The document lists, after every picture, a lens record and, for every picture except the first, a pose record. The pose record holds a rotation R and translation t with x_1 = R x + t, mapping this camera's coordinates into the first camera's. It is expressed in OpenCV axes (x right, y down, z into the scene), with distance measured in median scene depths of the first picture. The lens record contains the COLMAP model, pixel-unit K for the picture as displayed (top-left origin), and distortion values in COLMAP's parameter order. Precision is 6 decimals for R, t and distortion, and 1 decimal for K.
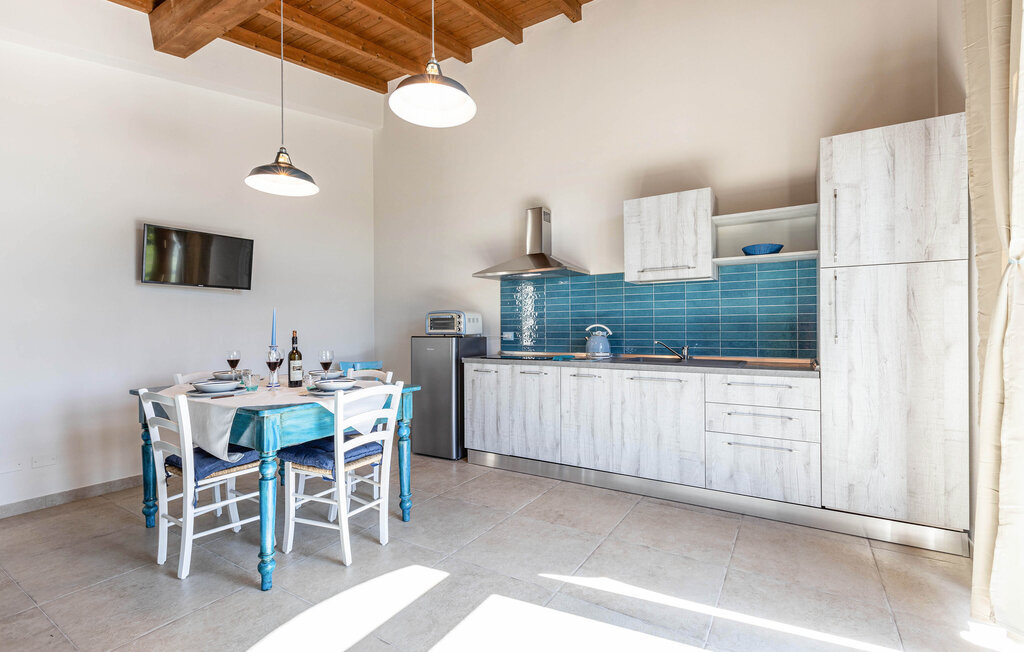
lens RADIAL K [[456.6, 0, 518.2], [0, 456.6, 327.4], [0, 0, 1]] dist [0.002887, -0.000312]
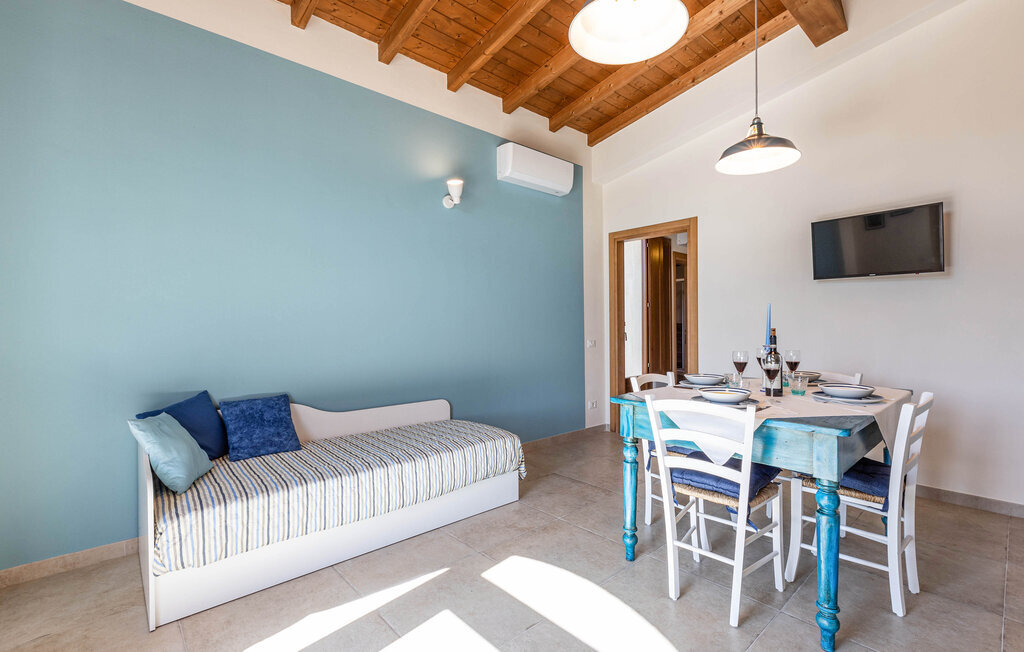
lens RADIAL K [[456.6, 0, 518.2], [0, 456.6, 327.4], [0, 0, 1]] dist [0.002887, -0.000312]
pose [[-0.281534, 0.008701, -0.959512, 0.465325], [0.007163, 0.999950, 0.006966, -0.003600], [0.959525, -0.004912, -0.281582, 0.838052]]
